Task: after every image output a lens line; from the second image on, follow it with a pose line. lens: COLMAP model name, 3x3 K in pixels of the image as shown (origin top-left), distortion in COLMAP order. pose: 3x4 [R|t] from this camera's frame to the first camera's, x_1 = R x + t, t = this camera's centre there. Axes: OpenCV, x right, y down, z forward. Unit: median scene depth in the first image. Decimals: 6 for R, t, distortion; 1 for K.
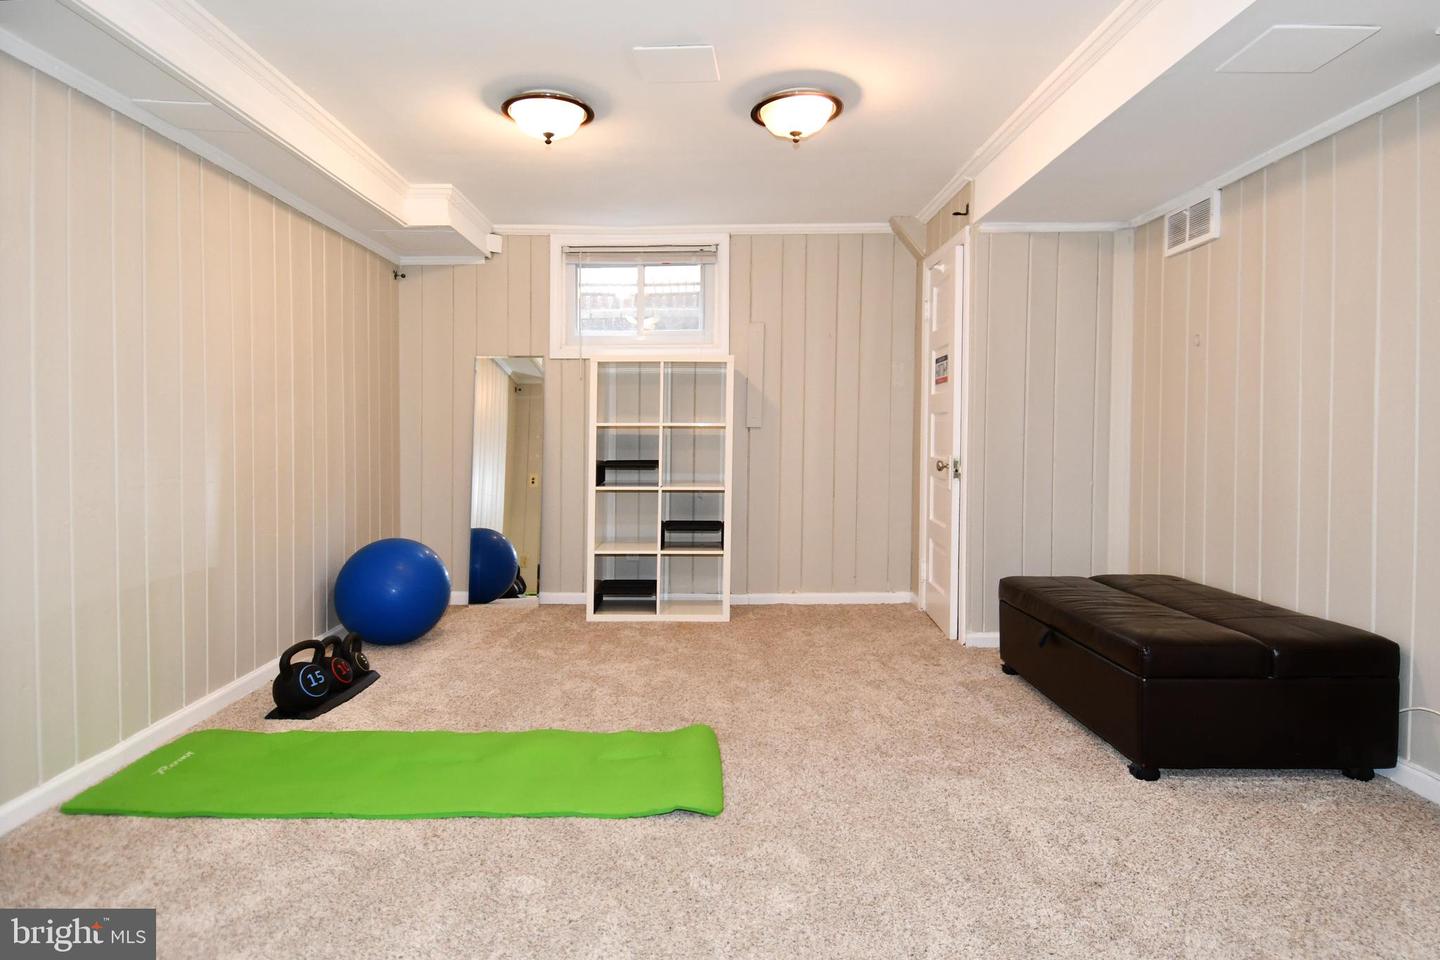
lens RADIAL K [[767.8, 0, 719.7], [0, 767.8, 470.3], [0, 0, 1]] dist [0.035398, -0.034601]
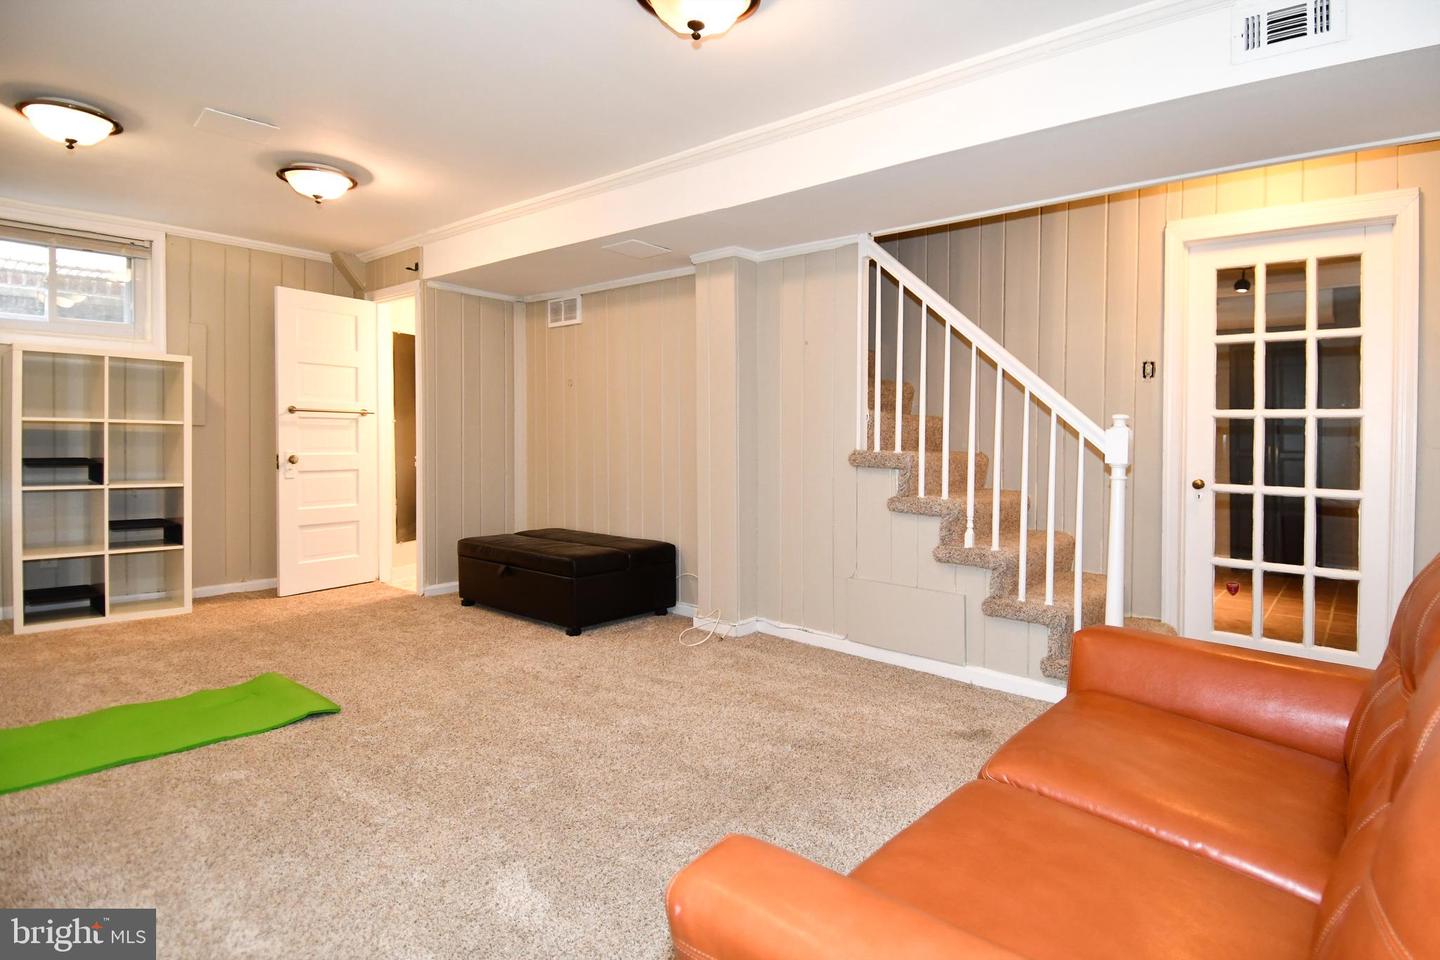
lens RADIAL K [[803.2, 0, 720.5], [0, 803.2, 459.2], [0, 0, 1]] dist [0.054095, -0.064845]
pose [[0.640833, -0.002656, 0.767676, -0.426510], [0.015292, 0.999840, -0.009306, 0.011865], [-0.767528, 0.017702, 0.640771, -0.290083]]
